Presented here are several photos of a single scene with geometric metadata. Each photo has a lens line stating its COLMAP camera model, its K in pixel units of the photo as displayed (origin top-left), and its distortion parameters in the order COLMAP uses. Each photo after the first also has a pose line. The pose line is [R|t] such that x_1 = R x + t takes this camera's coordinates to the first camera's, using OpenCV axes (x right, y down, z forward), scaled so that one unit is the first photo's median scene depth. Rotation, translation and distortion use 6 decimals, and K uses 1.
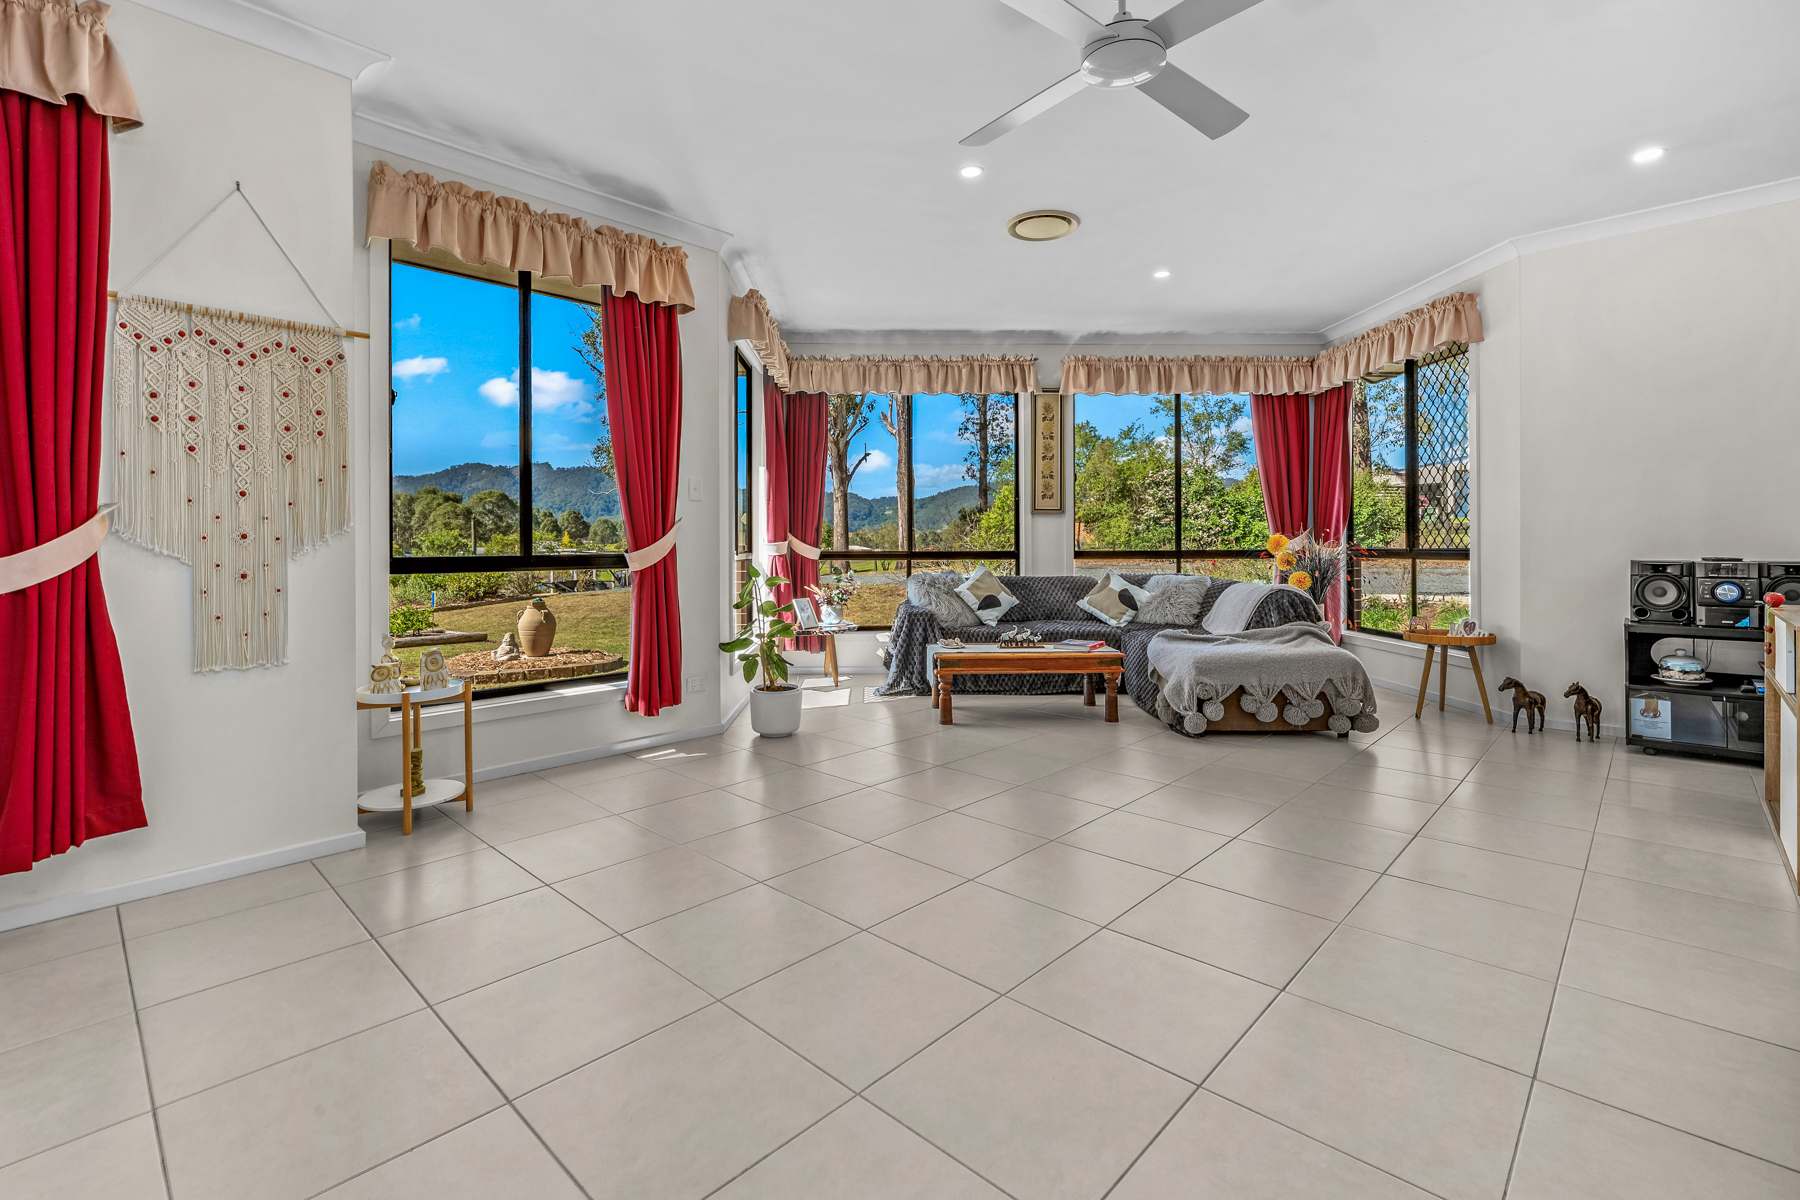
lens RADIAL K [[793.9, 0, 900.6], [0, 793.9, 543.8], [0, 0, 1]] dist [0.001851, 0.000363]
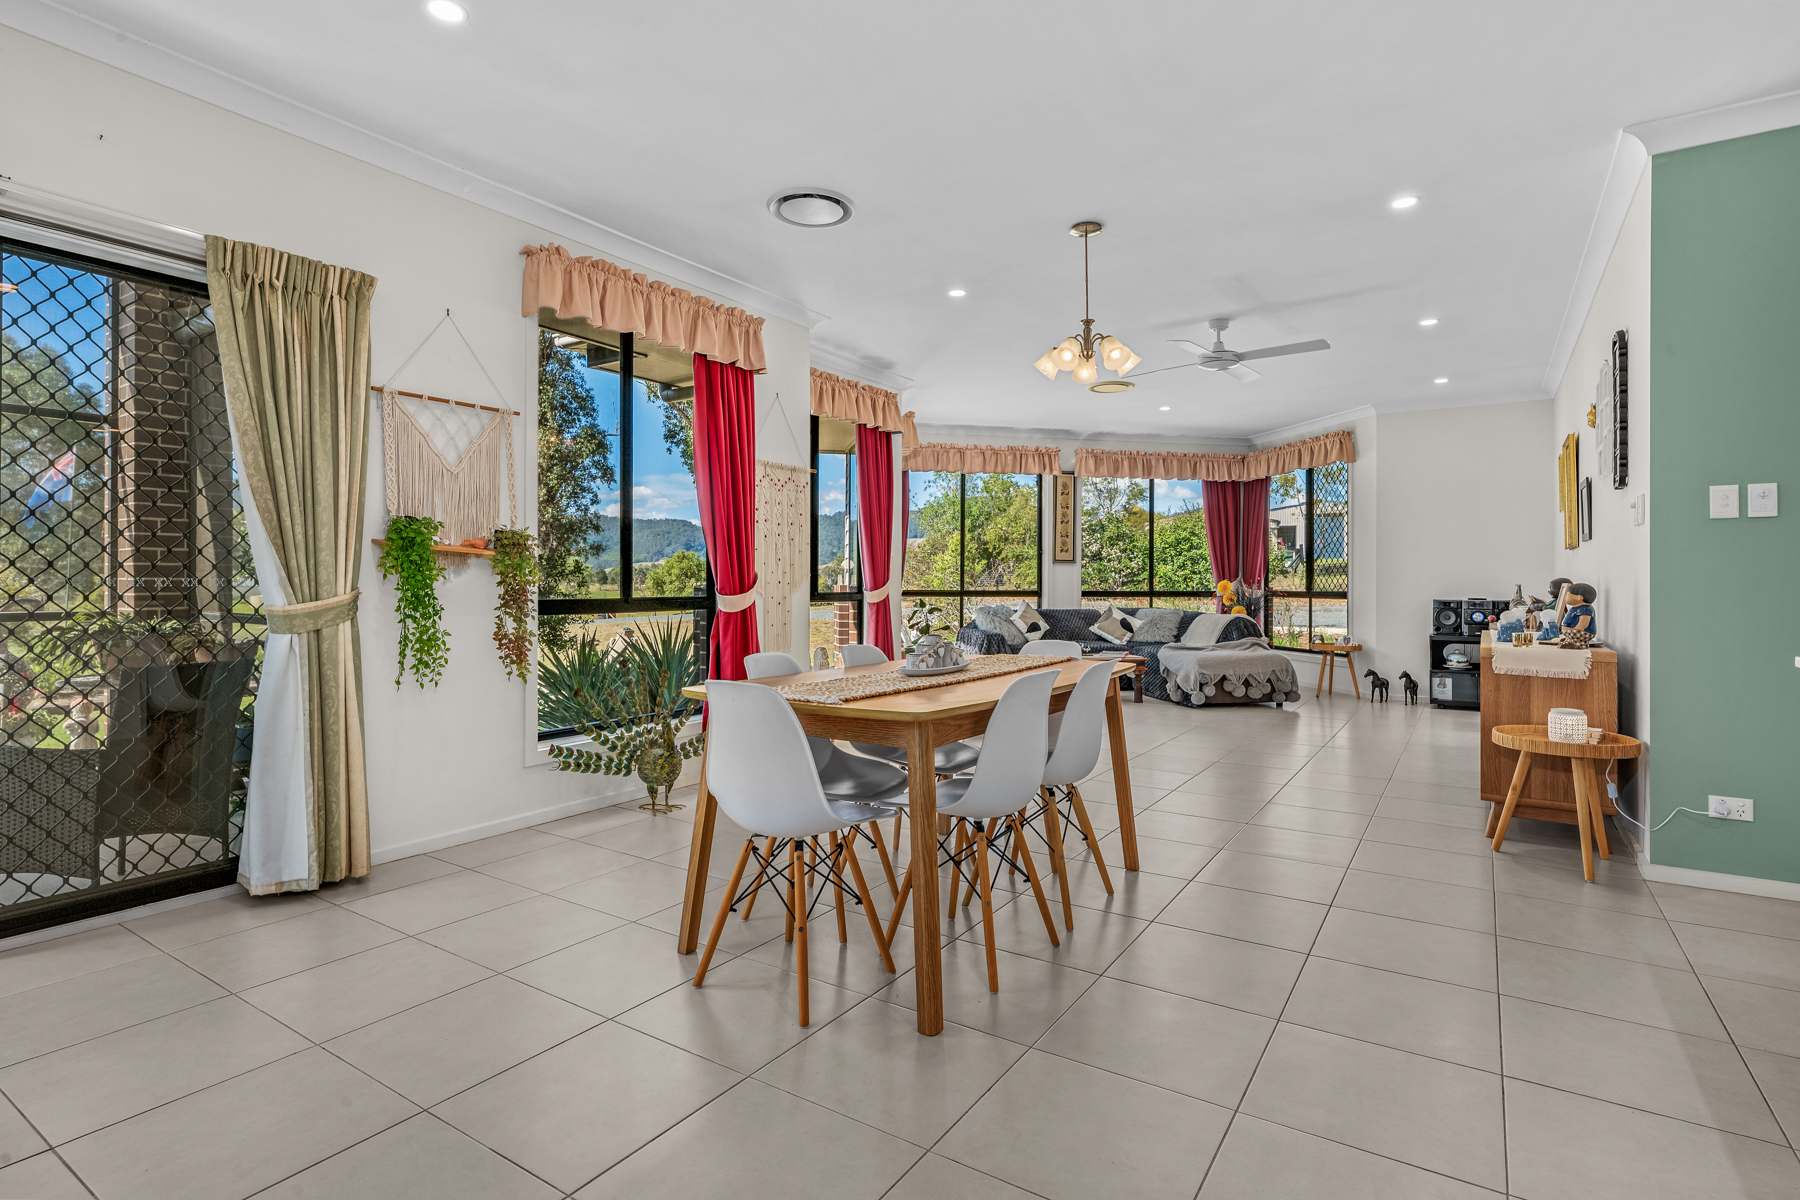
lens RADIAL K [[888.3, 0, 886.1], [0, 888.3, 575.5], [0, 0, 1]] dist [0.000336, 0.001507]
pose [[0.984936, 0.010547, 0.172599, -0.414226], [-0.009899, 0.999940, -0.004613, -0.007521], [-0.172637, 0.002835, 0.984981, -0.491430]]
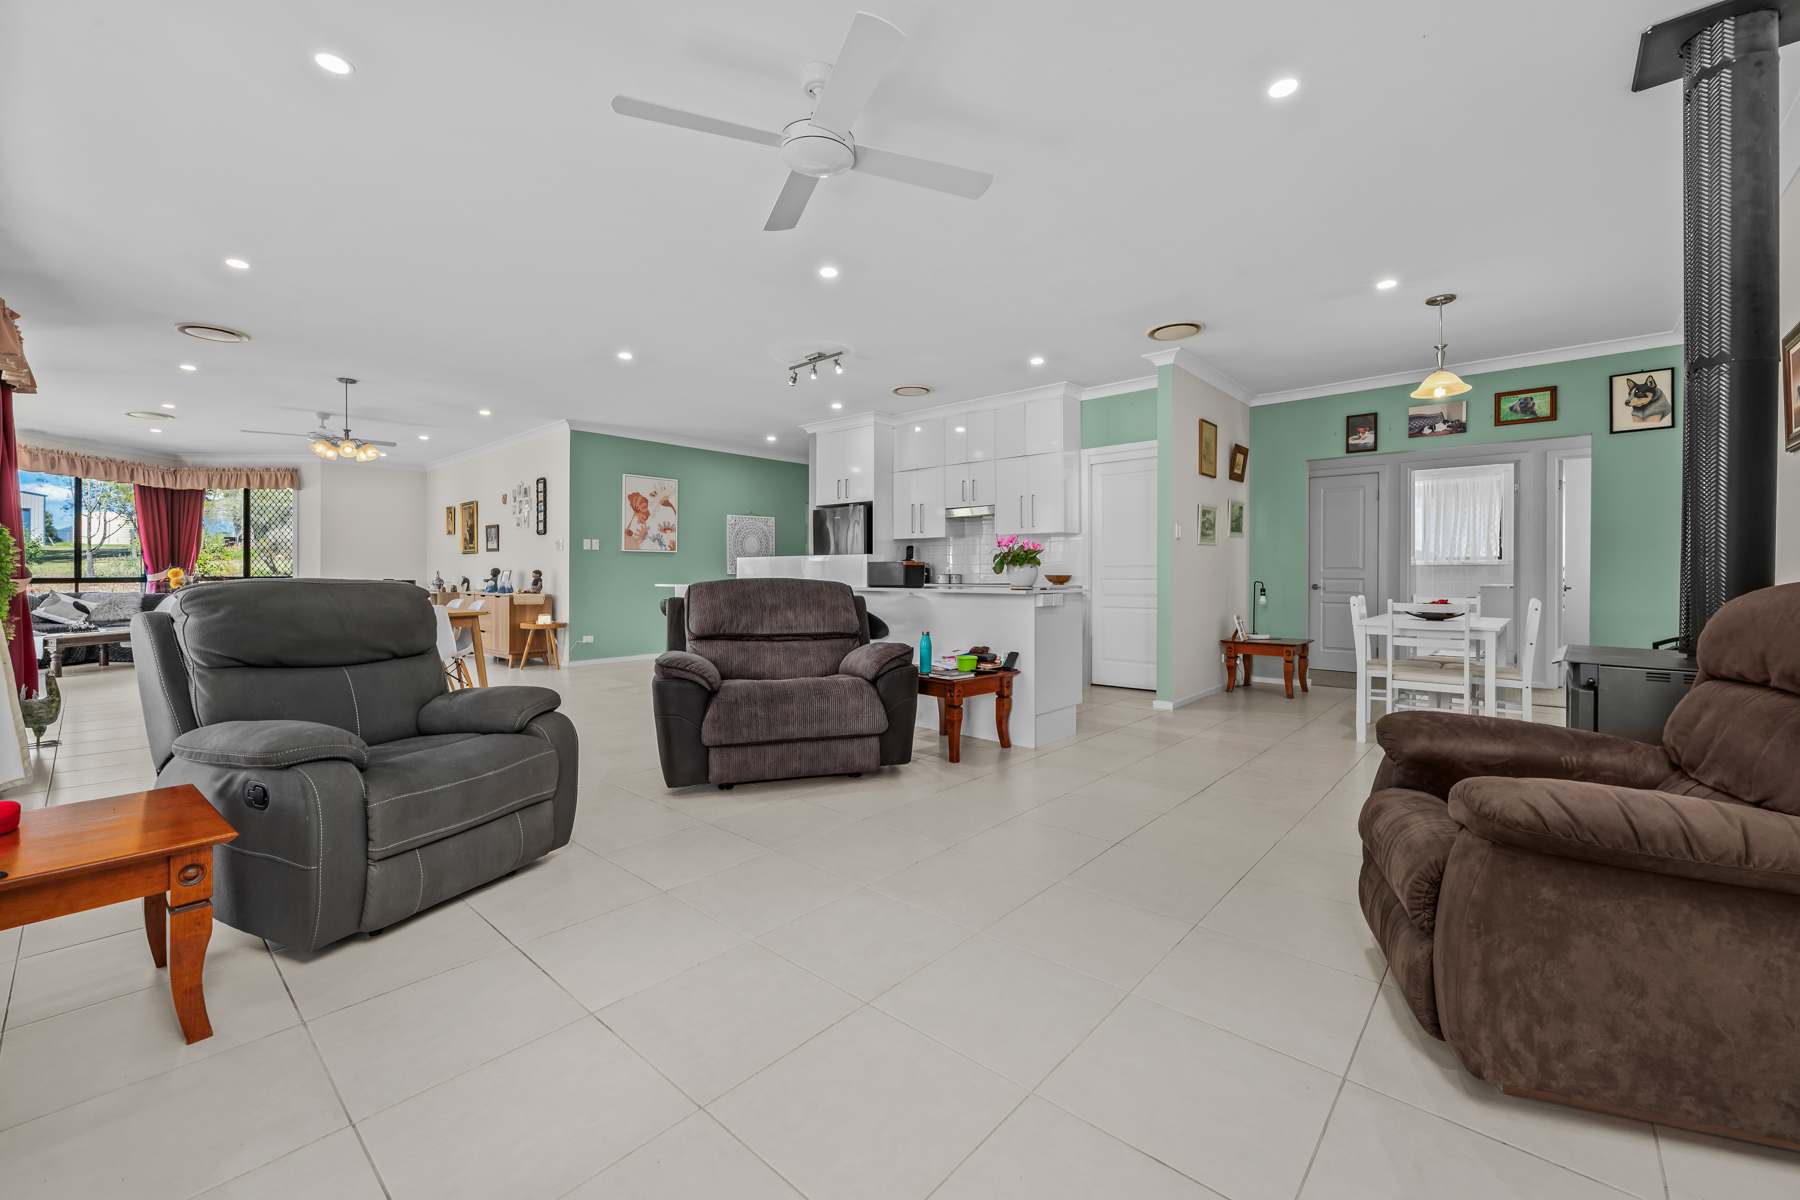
lens RADIAL K [[720.2, 0, 926.6], [0, 720.2, 574.8], [0, 0, 1]] dist [0.003651, -0.000497]
pose [[-0.059994, 0.004315, 0.998189, -1.290772], [-0.003570, 0.999983, -0.004538, 0.004181], [-0.998192, -0.003836, -0.059978, -0.629683]]
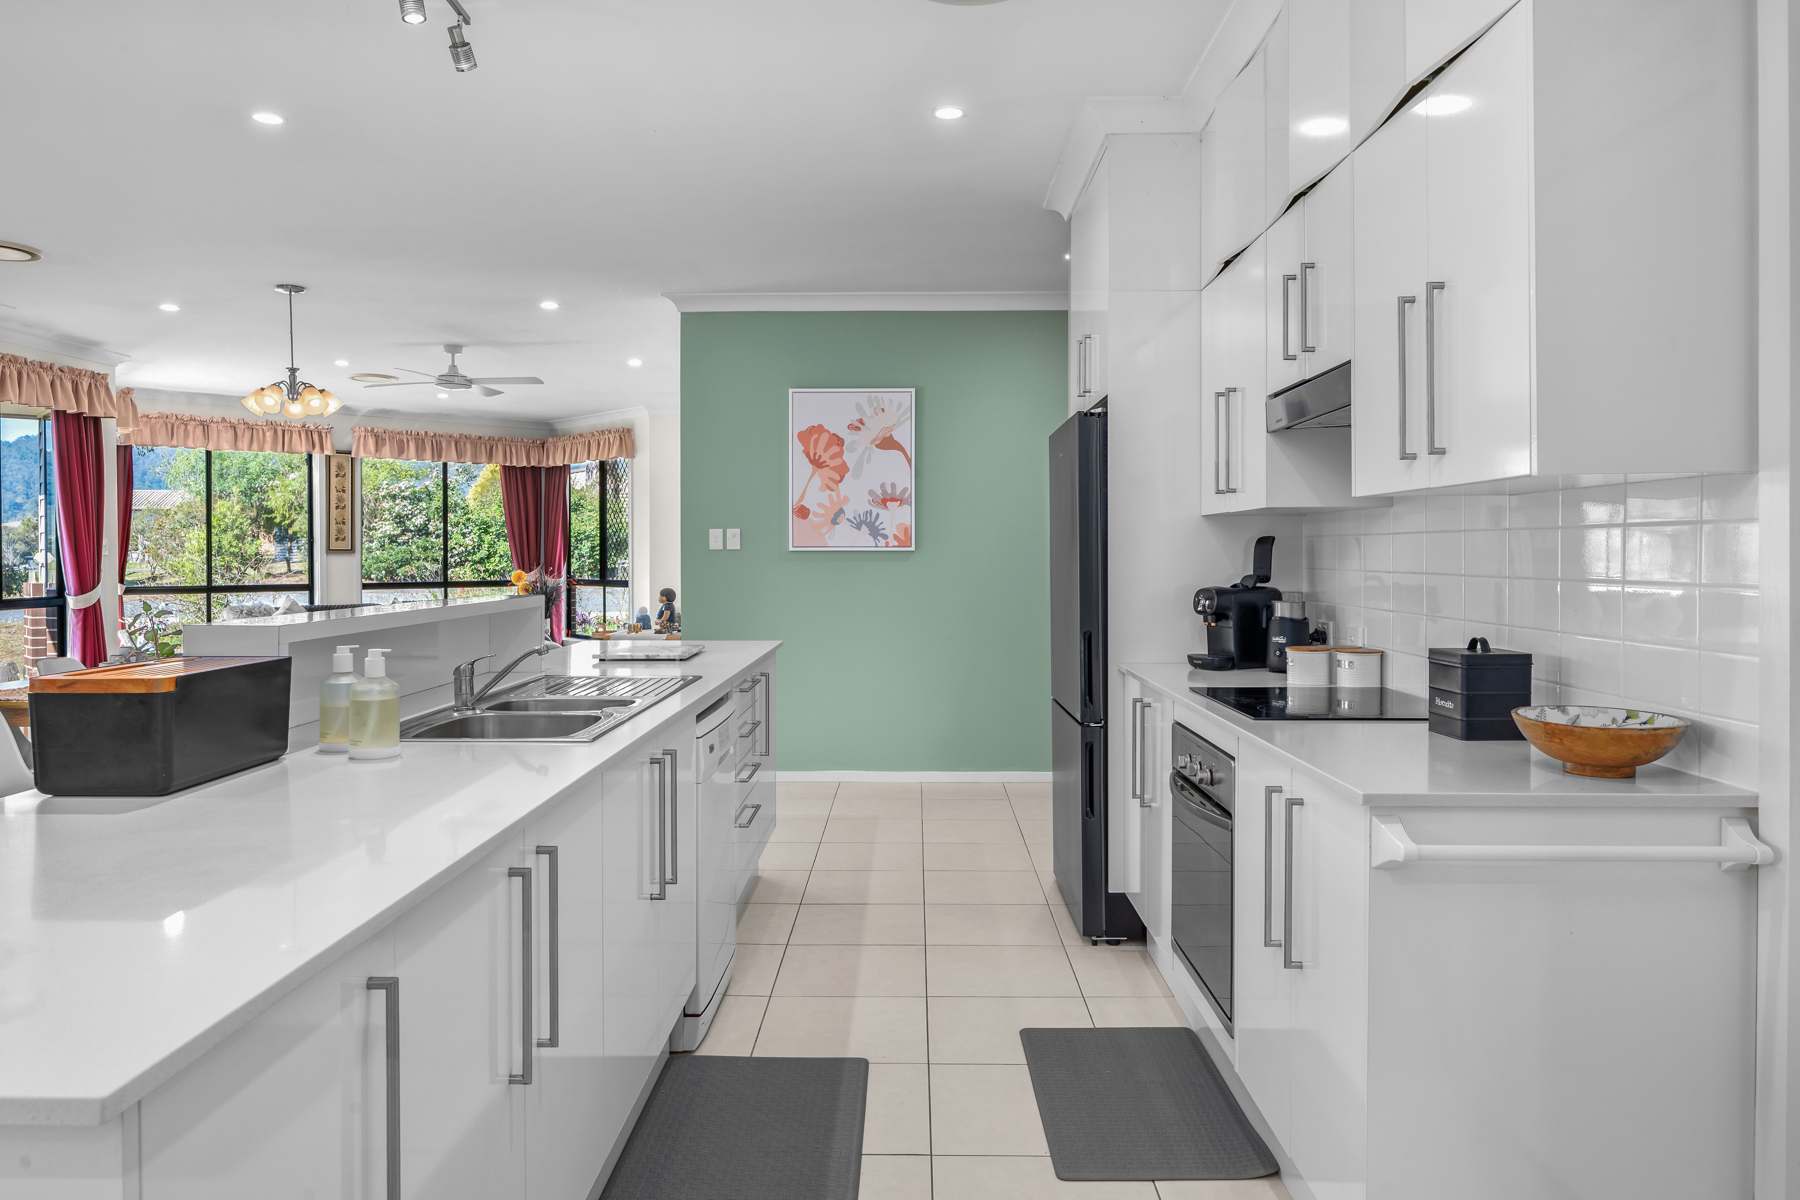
lens RADIAL K [[1203.6, 0, 915.6], [0, 1203.6, 565.3], [0, 0, 1]] dist [0.000014, -0.003873]
pose [[0.727170, -0.005150, 0.686438, -0.484123], [-0.004757, 0.999910, 0.012541, -0.051083], [-0.686441, -0.012385, 0.727080, -1.045487]]
